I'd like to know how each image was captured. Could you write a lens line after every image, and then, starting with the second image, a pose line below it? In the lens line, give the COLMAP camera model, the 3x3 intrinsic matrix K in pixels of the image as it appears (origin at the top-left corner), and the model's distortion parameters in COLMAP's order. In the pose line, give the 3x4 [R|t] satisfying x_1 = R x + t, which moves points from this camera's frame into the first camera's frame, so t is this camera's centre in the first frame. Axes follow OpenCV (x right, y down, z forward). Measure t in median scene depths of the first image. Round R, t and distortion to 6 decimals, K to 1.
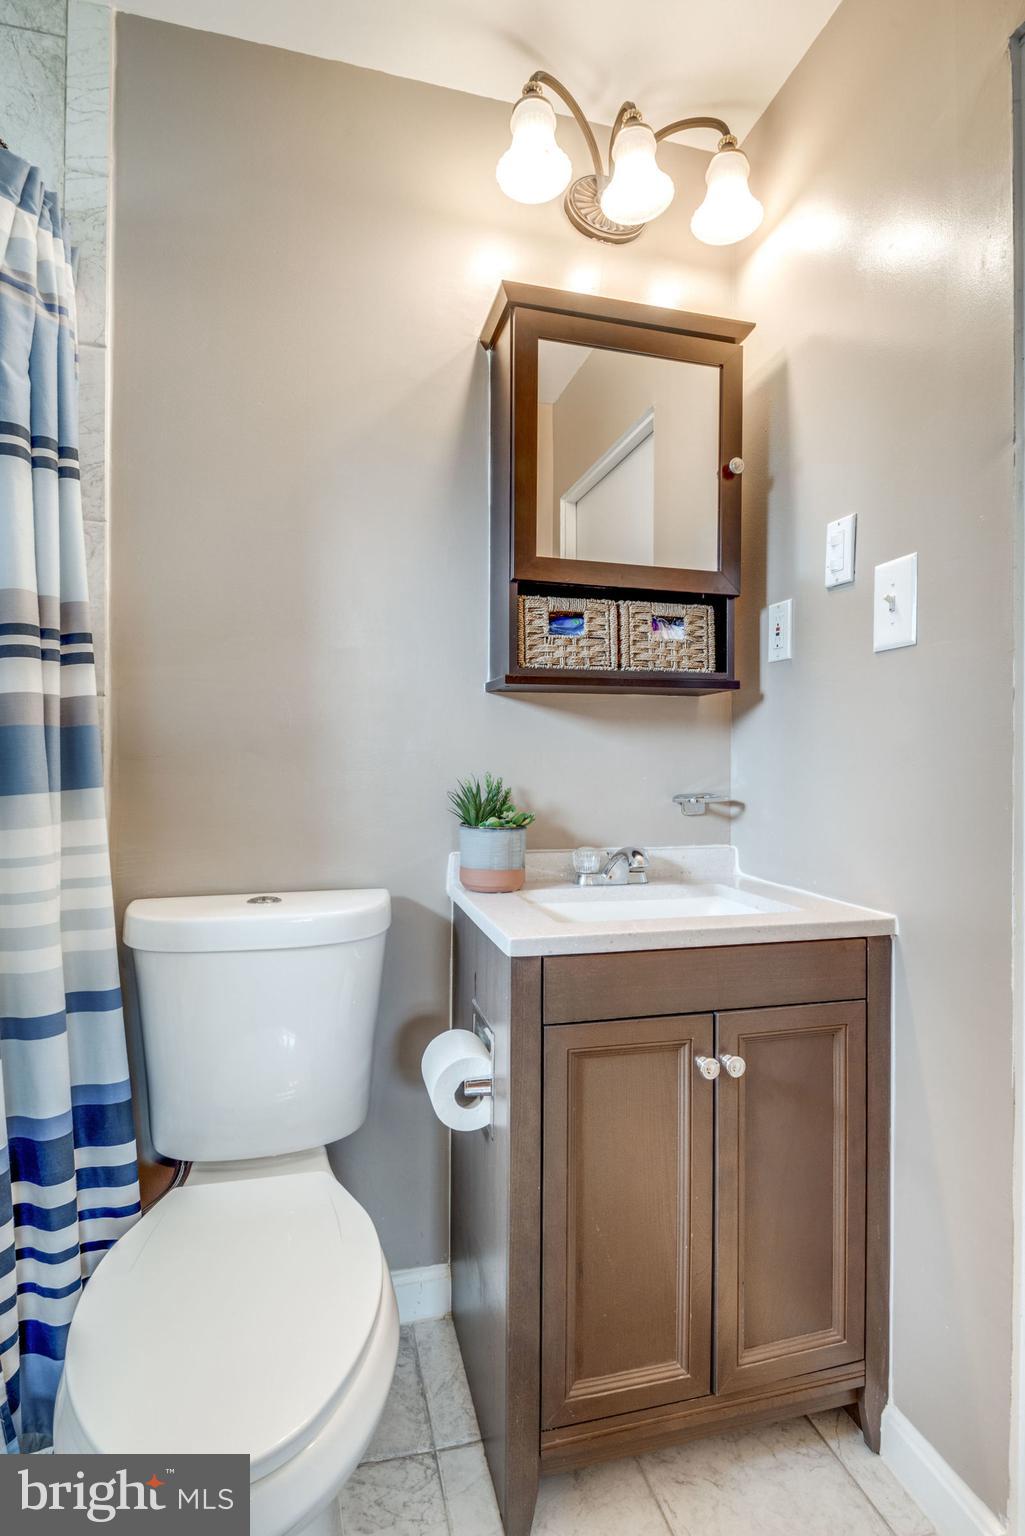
lens RADIAL K [[742.0, 0, 507.9], [0, 742.0, 767.7], [0, 0, 1]] dist [0.017804, -0.005960]
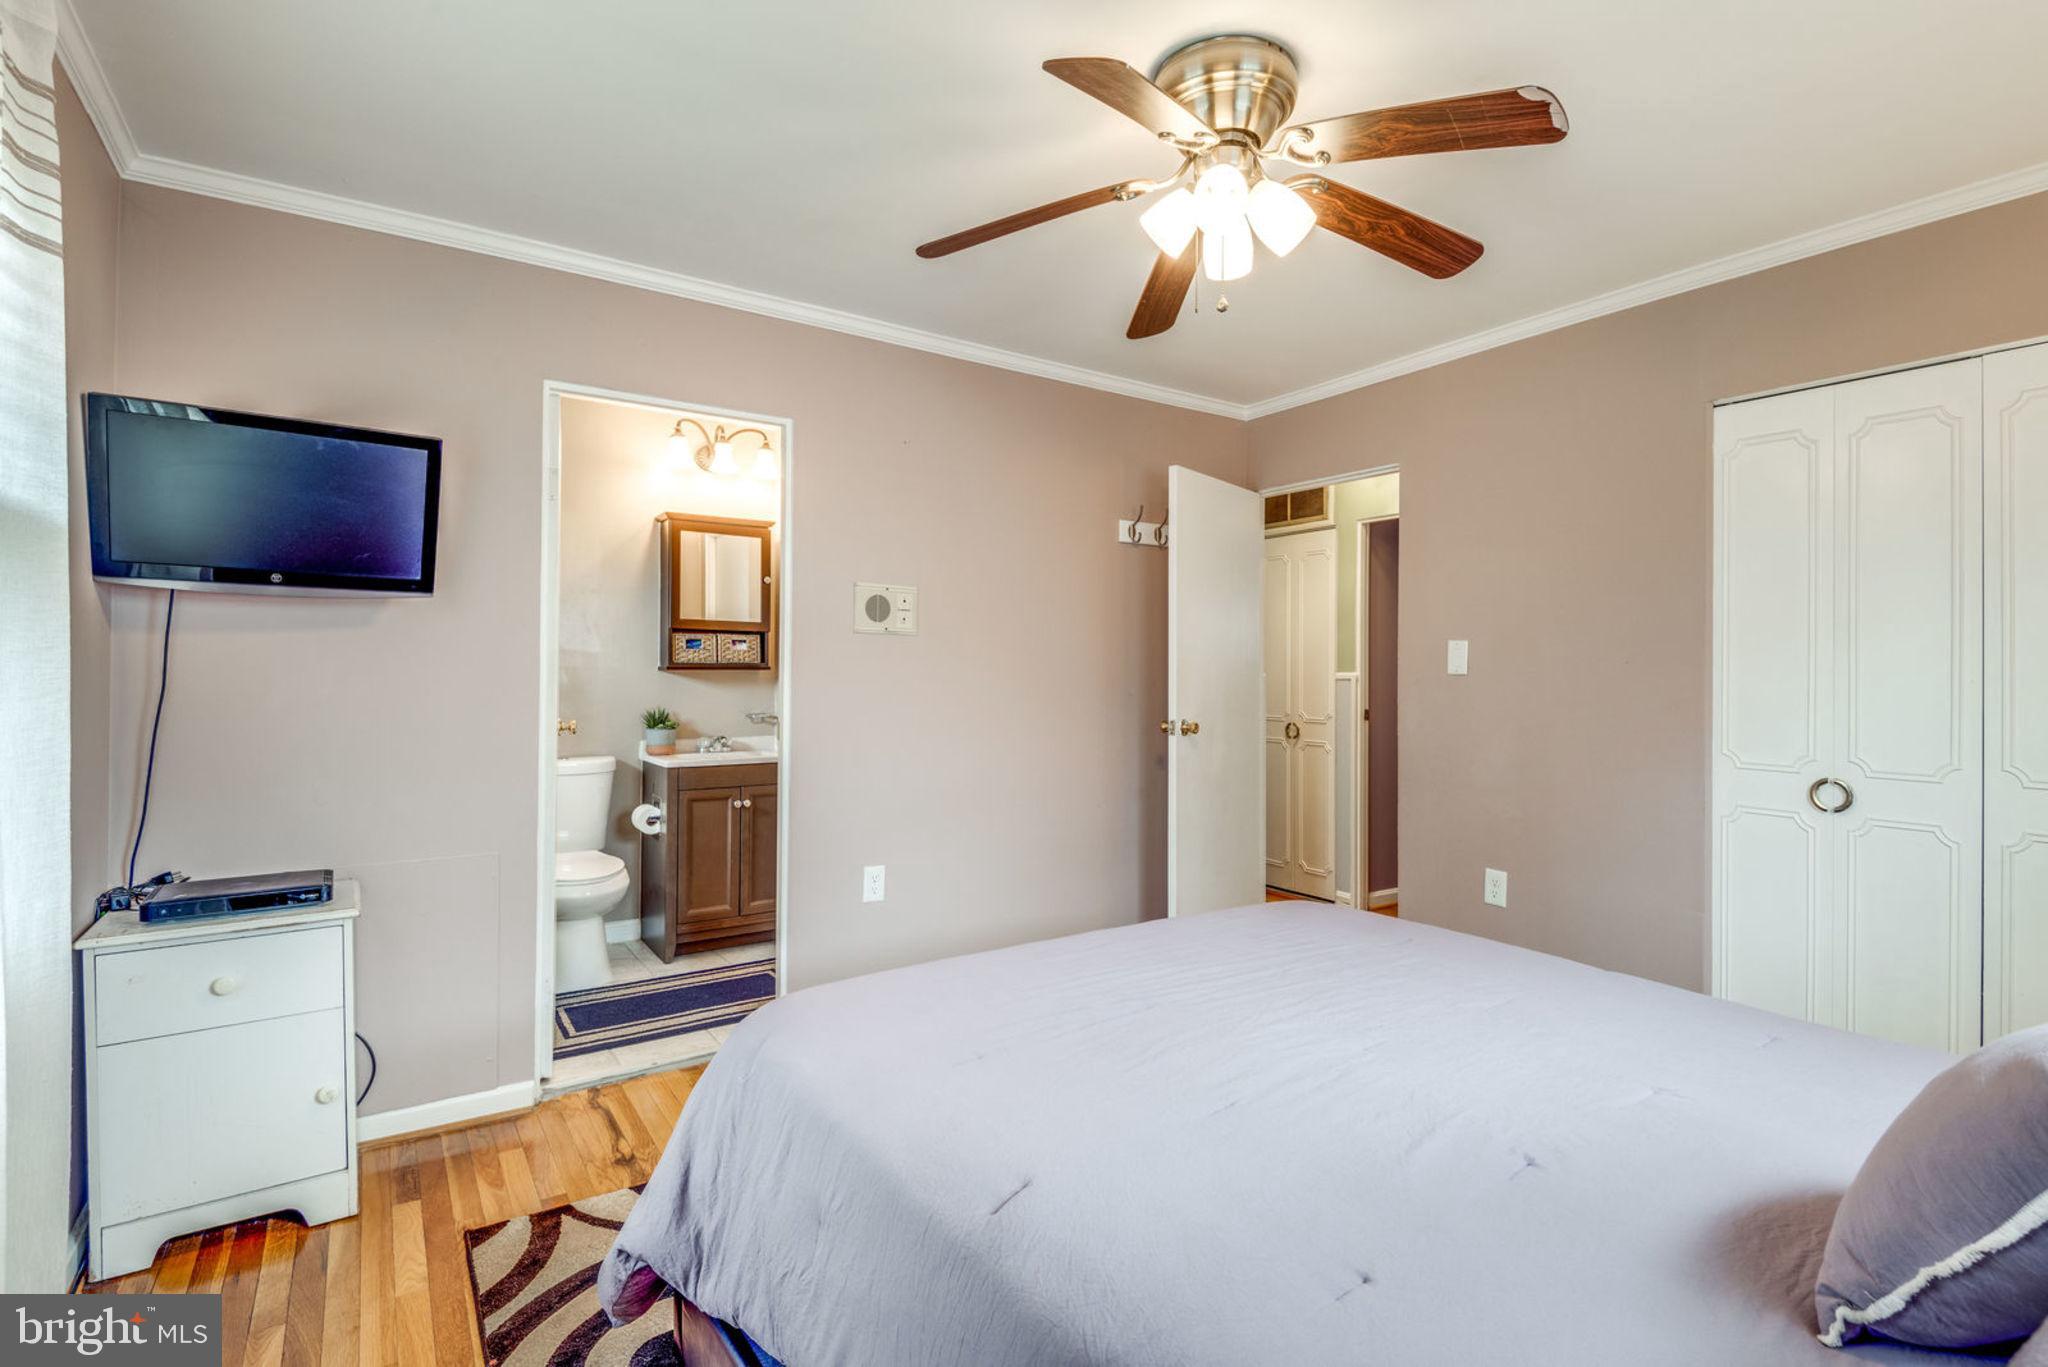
lens RADIAL K [[989.4, 0, 1031.3], [0, 989.4, 671.1], [0, 0, 1]] dist [0.017804, -0.005960]
pose [[0.944263, 0.001104, 0.329189, 0.054829], [0.006080, 0.999765, -0.020793, -0.031565], [-0.329135, 0.021636, 0.944035, -2.437178]]
